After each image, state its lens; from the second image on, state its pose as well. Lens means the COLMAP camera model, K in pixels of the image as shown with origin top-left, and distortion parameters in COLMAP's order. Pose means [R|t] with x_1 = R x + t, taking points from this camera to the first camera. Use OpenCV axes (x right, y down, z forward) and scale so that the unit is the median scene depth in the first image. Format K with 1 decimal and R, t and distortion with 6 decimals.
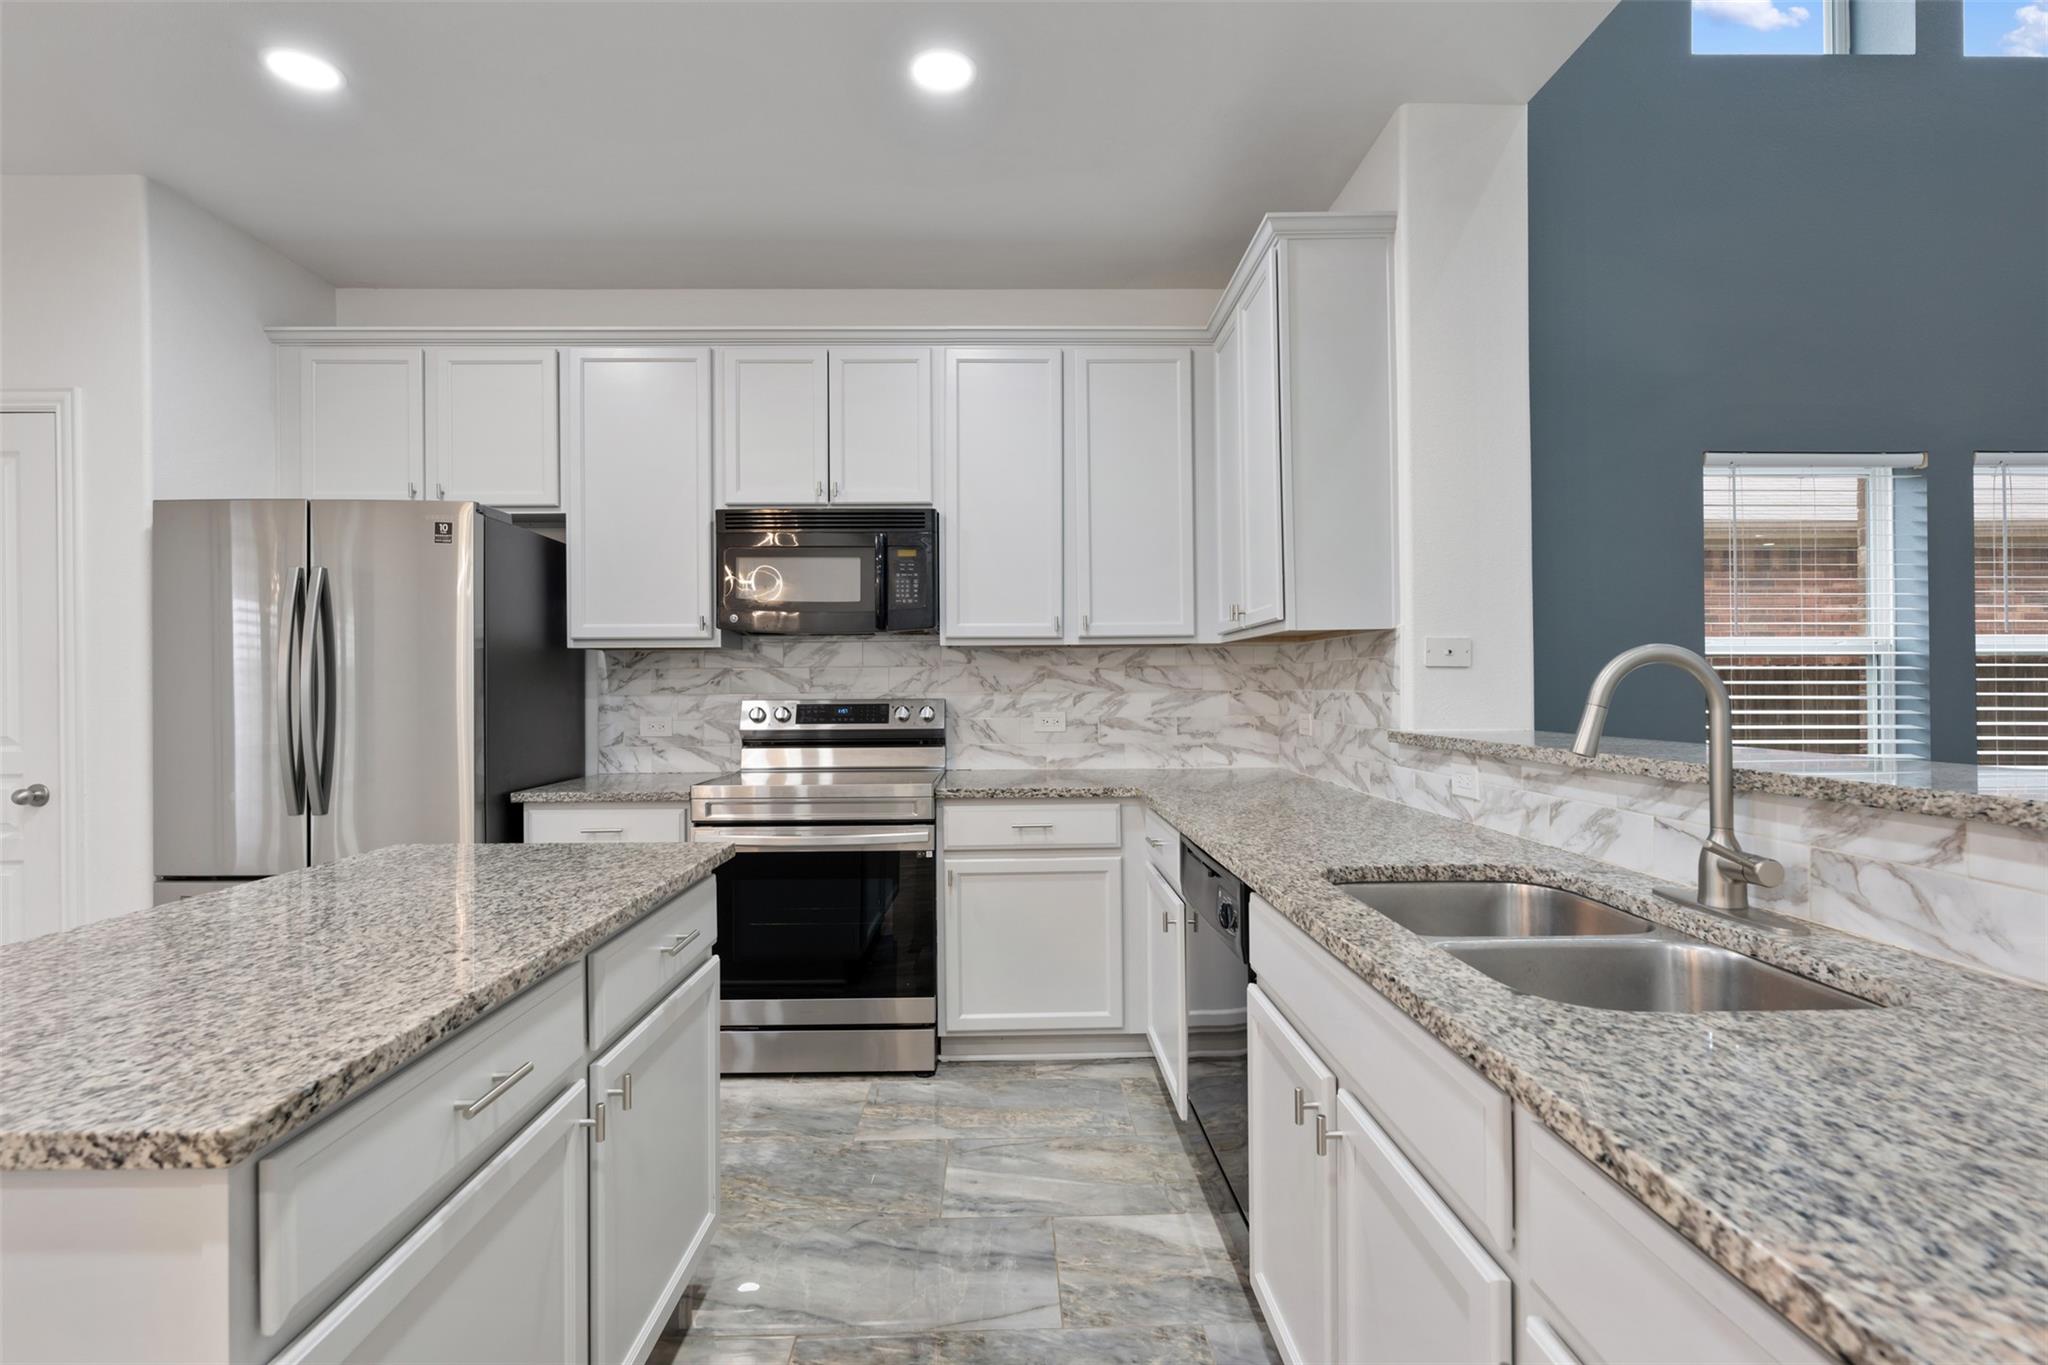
lens RADIAL K [[964.2, 0, 1028.6], [0, 964.2, 677.0], [0, 0, 1]] dist [-0.000442, -0.000512]
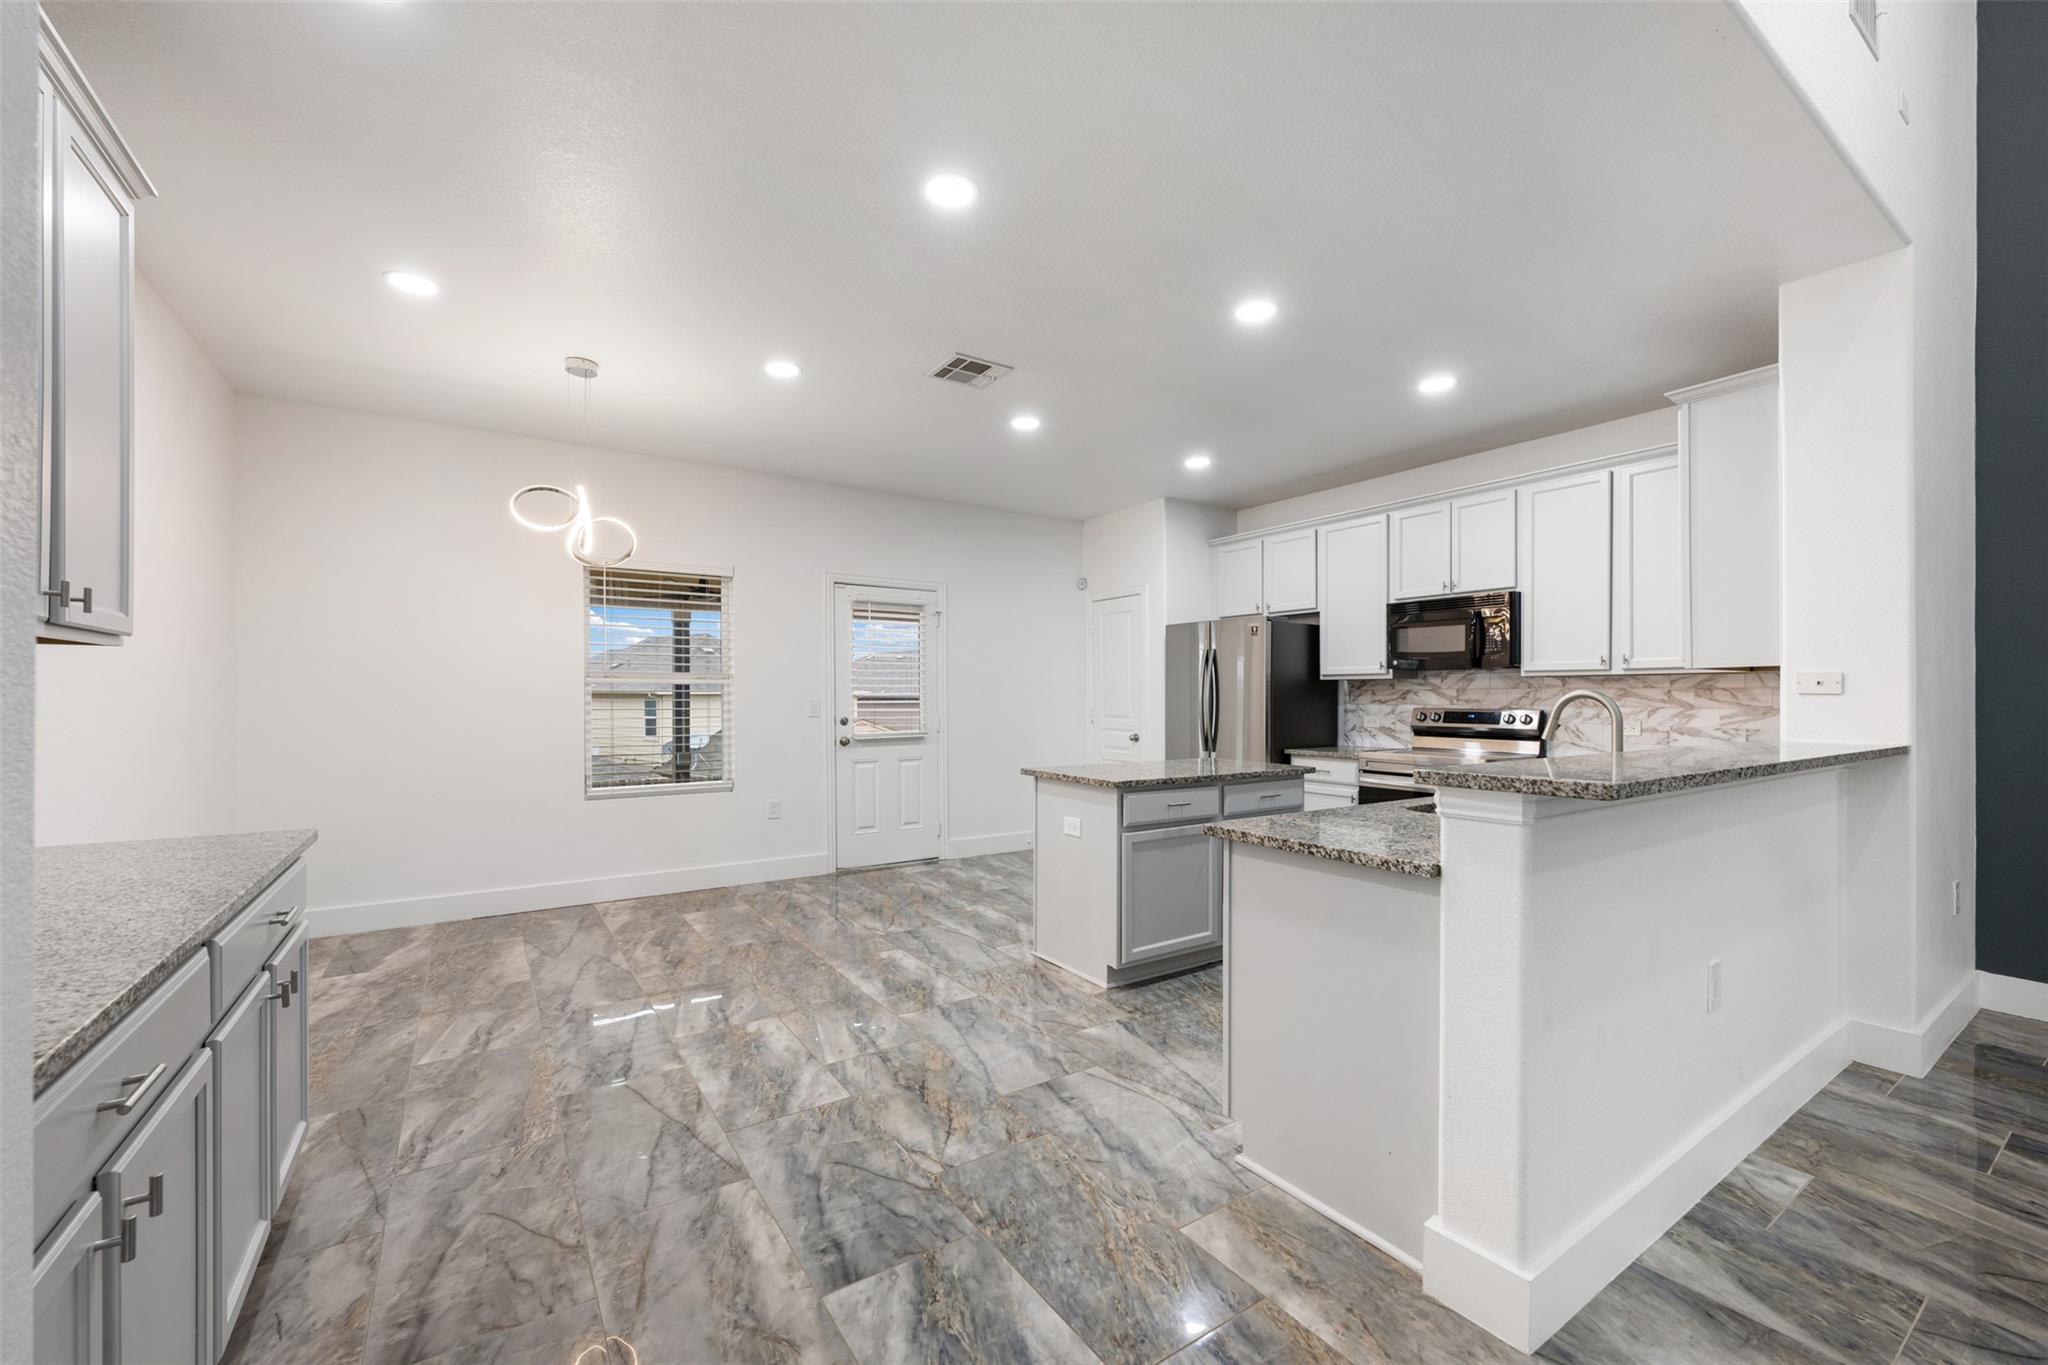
lens RADIAL K [[810.8, 0, 1028.3], [0, 810.8, 691.4], [0, 0, 1]] dist [-0.001335, 0.000858]
pose [[0.545266, 0.003745, -0.838254, 1.479506], [-0.000817, 0.999992, 0.003937, -0.030514], [0.838262, -0.001462, 0.545265, -1.019729]]
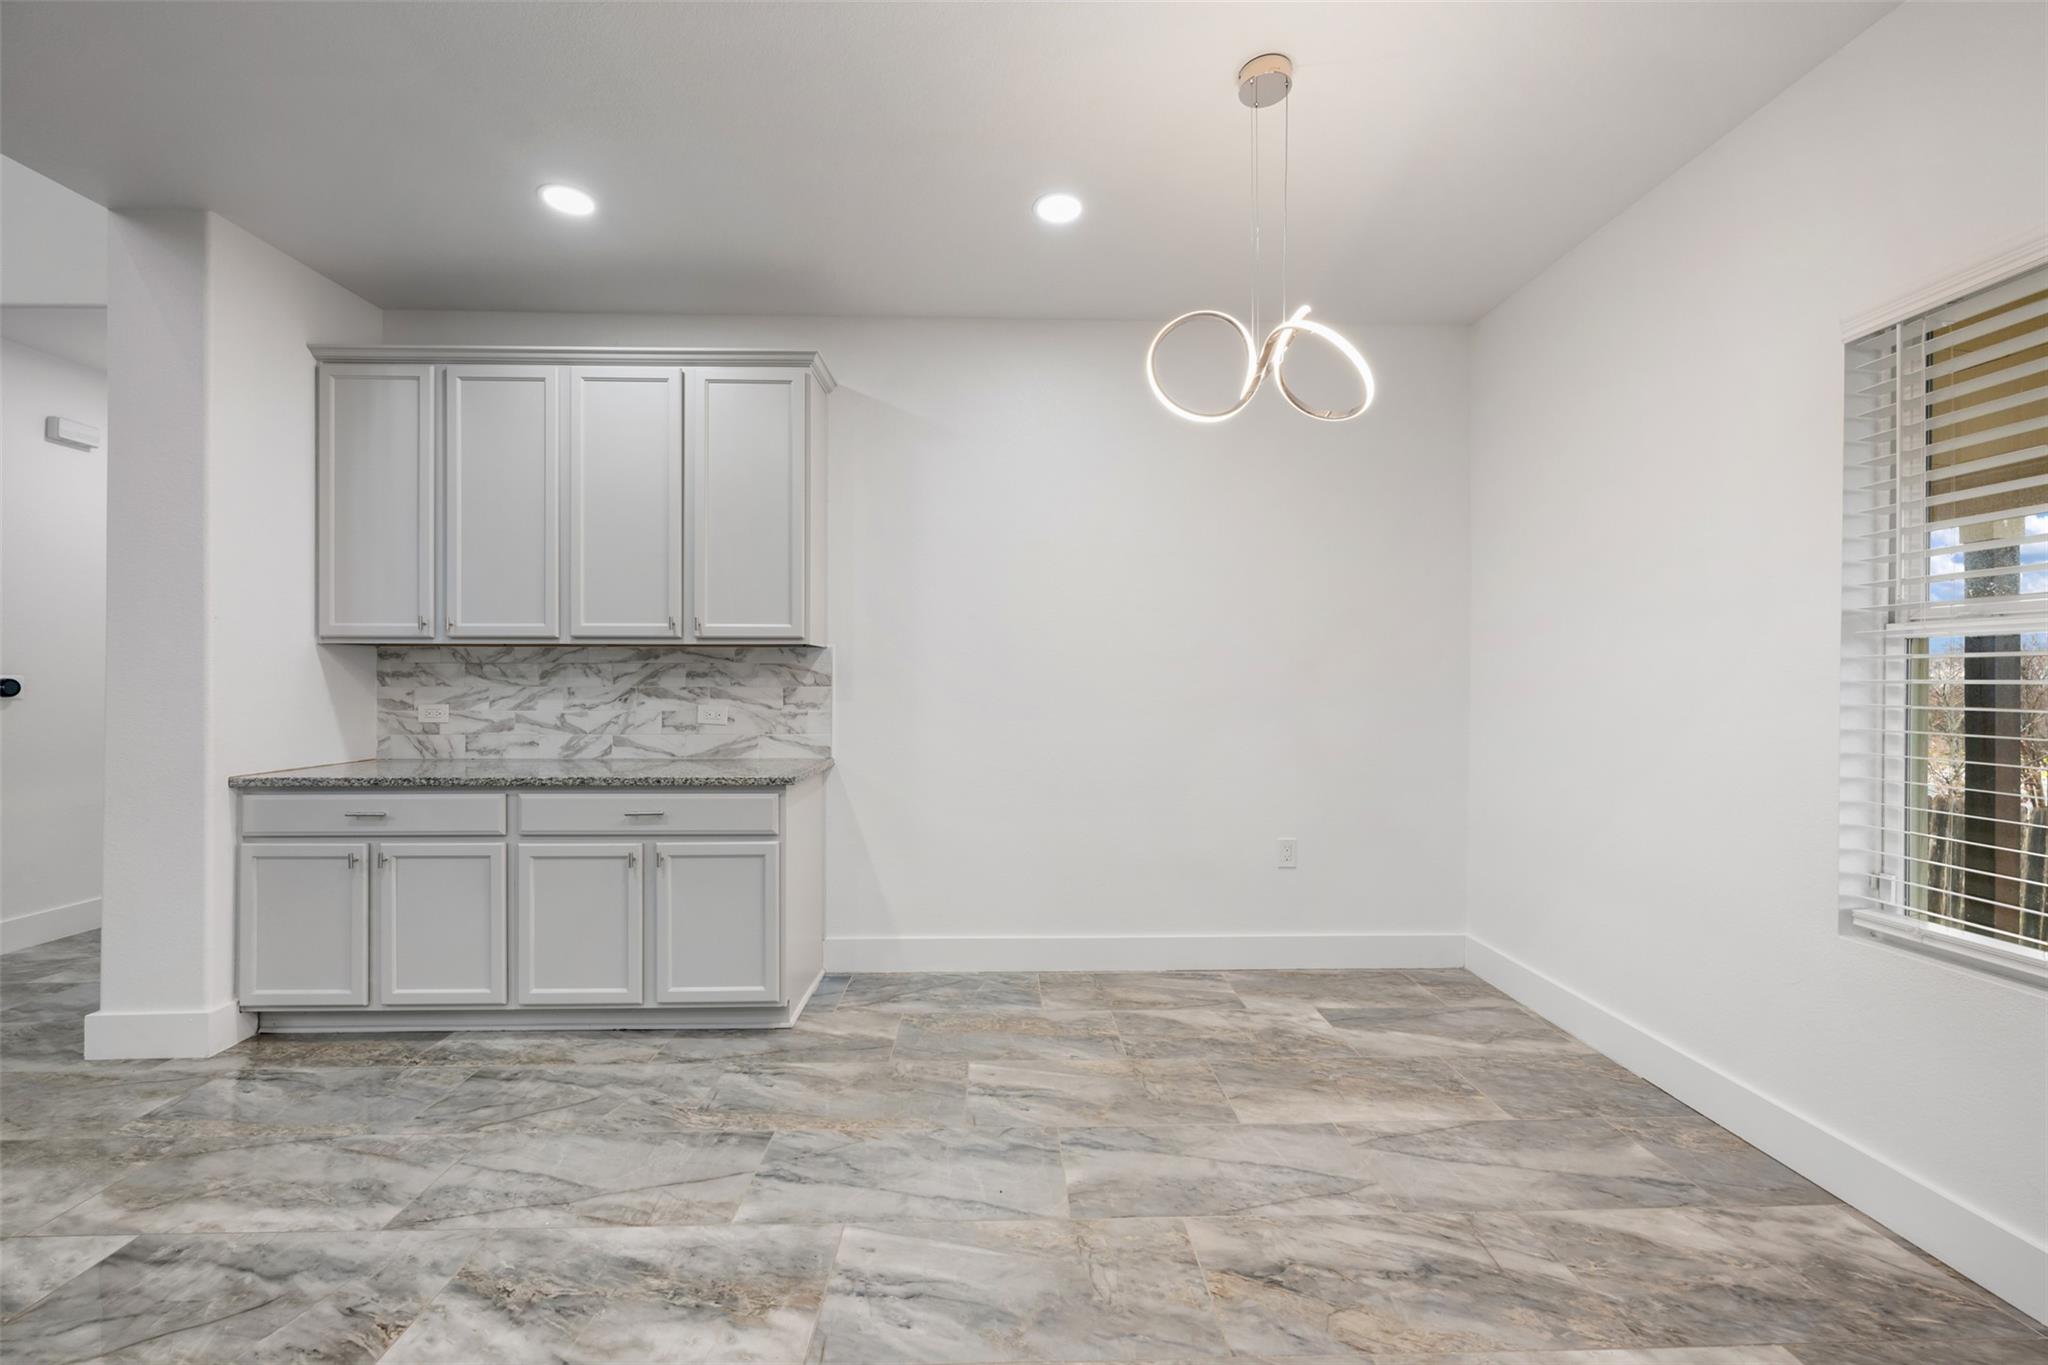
lens RADIAL K [[810.8, 0, 1027.2], [0, 810.8, 679.2], [0, 0, 1]] dist [-0.001335, 0.000858]
pose [[-0.999944, 0.007957, -0.006971, -1.158979], [0.008012, 0.999936, -0.007959, 0.017012], [0.006907, -0.008014, -0.999944, 0.720233]]
